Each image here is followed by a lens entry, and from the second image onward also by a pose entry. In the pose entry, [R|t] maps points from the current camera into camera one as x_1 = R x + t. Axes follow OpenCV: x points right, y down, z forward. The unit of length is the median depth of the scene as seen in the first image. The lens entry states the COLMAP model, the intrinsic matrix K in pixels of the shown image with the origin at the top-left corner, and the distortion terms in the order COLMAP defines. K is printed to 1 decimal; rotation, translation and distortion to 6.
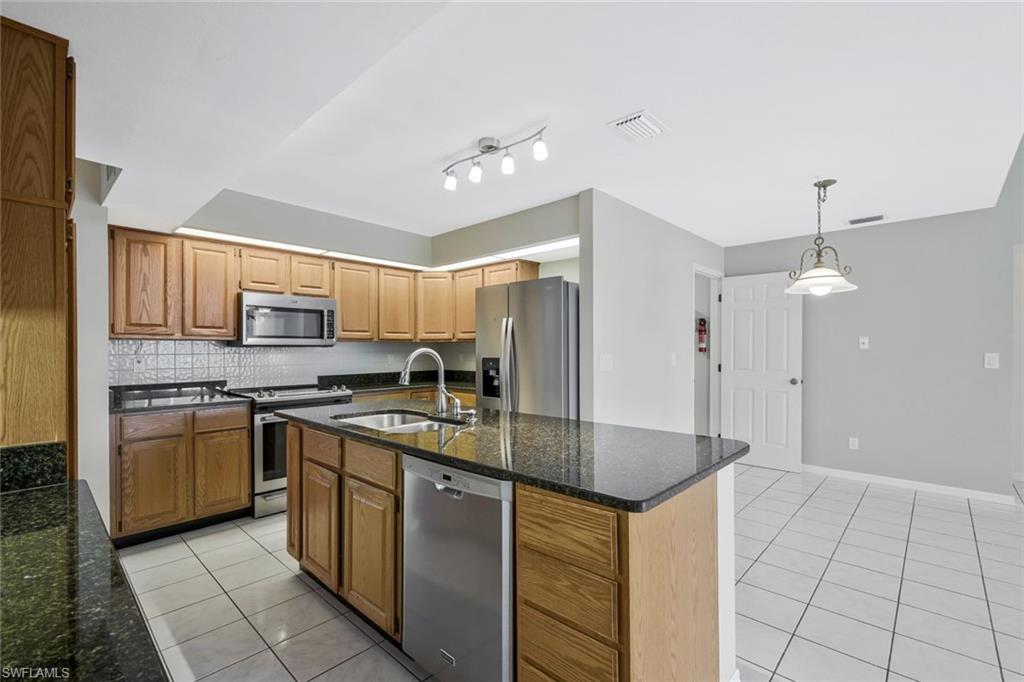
lens RADIAL K [[457.0, 0, 513.2], [0, 457.0, 352.2], [0, 0, 1]] dist [0.002597, 0.000174]
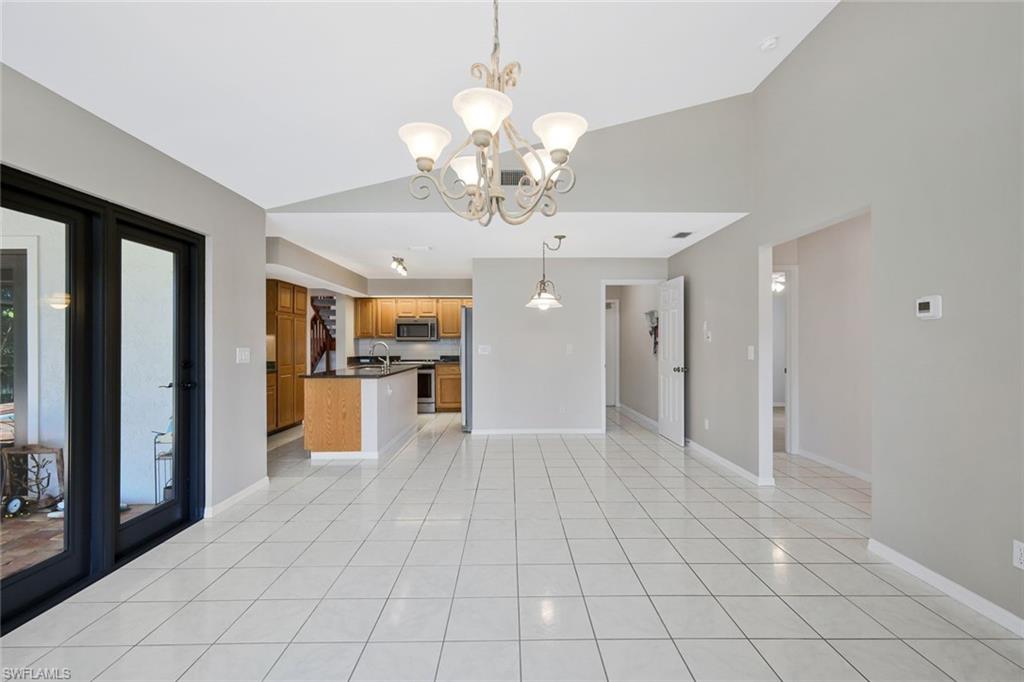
lens RADIAL K [[449.1, 0, 512.0], [0, 449.1, 341.0], [0, 0, 1]] dist [-0.000315, -0.000144]
pose [[0.694499, -0.002255, -0.719490, 1.337646], [-0.005010, 0.999956, -0.007969, 0.001175], [0.719476, 0.009139, 0.694457, -0.151990]]
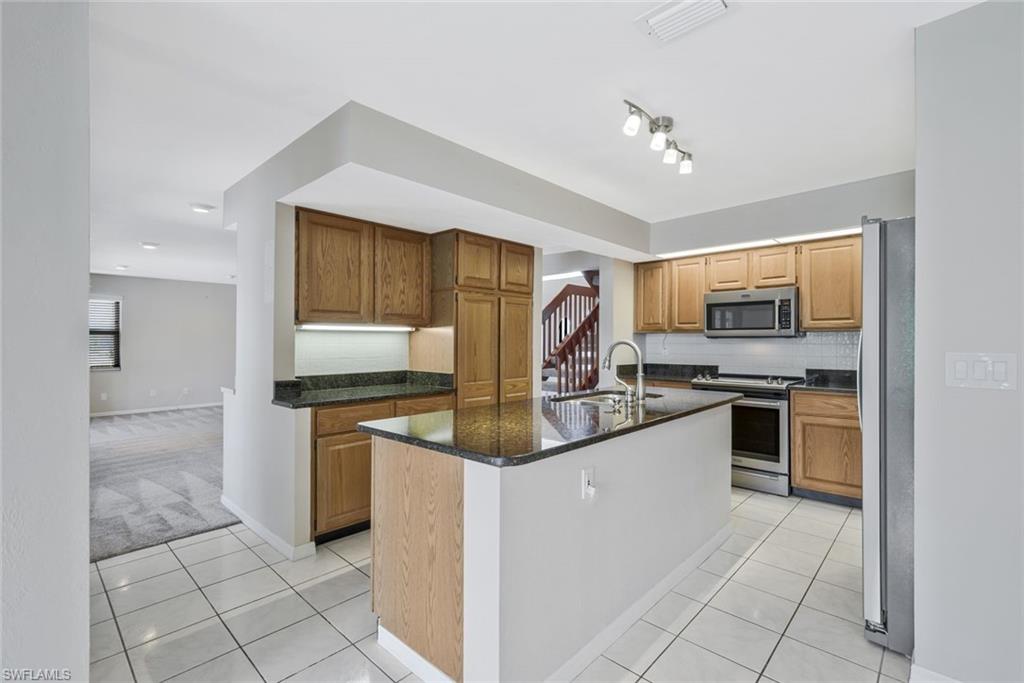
lens RADIAL K [[449.1, 0, 512.0], [0, 449.1, 341.5], [0, 0, 1]] dist [-0.000315, -0.000144]
pose [[-0.005885, 0.006562, -0.999961, 0.551118], [-0.007915, 0.999947, 0.006608, -0.005949], [0.999951, 0.007953, -0.005832, 0.448952]]
